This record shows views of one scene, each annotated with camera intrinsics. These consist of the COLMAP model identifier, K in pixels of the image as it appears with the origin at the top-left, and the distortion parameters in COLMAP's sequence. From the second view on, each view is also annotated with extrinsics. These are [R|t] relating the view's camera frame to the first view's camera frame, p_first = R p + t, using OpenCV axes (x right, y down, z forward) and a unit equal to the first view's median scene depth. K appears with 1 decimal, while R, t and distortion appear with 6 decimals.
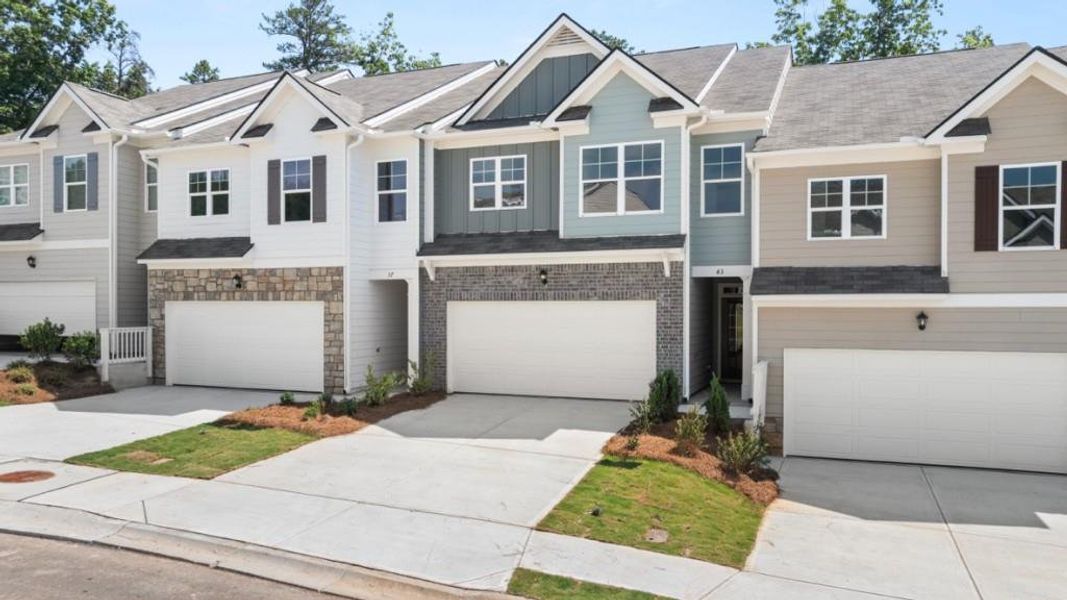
lens RADIAL K [[700.7, 0, 533.5], [0, 700.7, 300.0], [0, 0, 1]] dist [-0.009318, -0.000795]
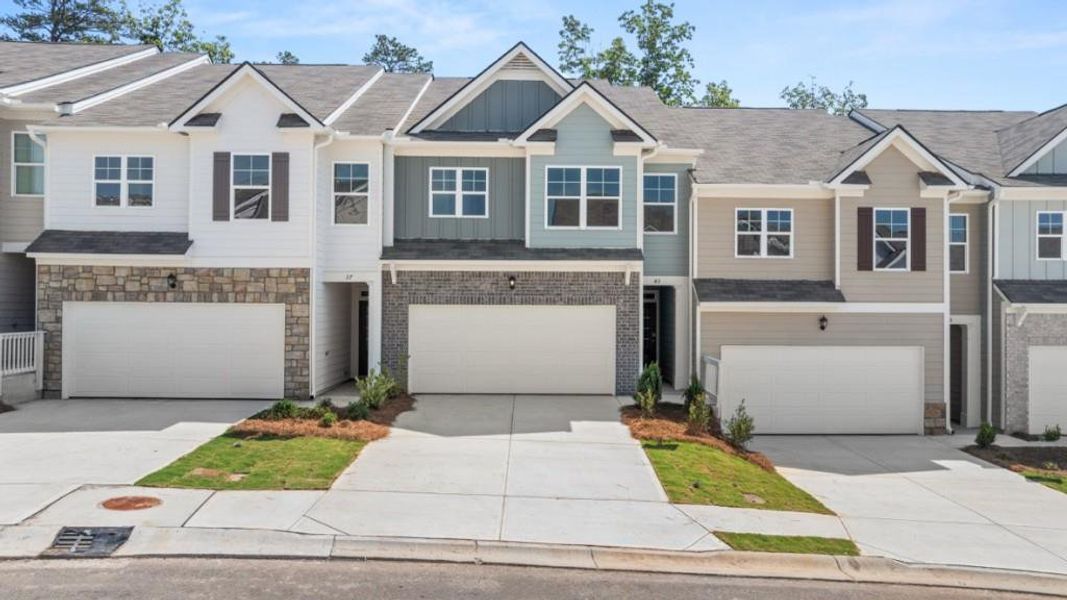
lens RADIAL K [[686.8, 0, 520.9], [0, 686.8, 286.2], [0, 0, 1]] dist [-0.007539, 0.000278]
pose [[0.935407, 0.015748, 0.353221, -0.330206], [-0.008956, 0.999742, -0.020855, -0.005404], [-0.353459, 0.016344, 0.935307, 0.003652]]
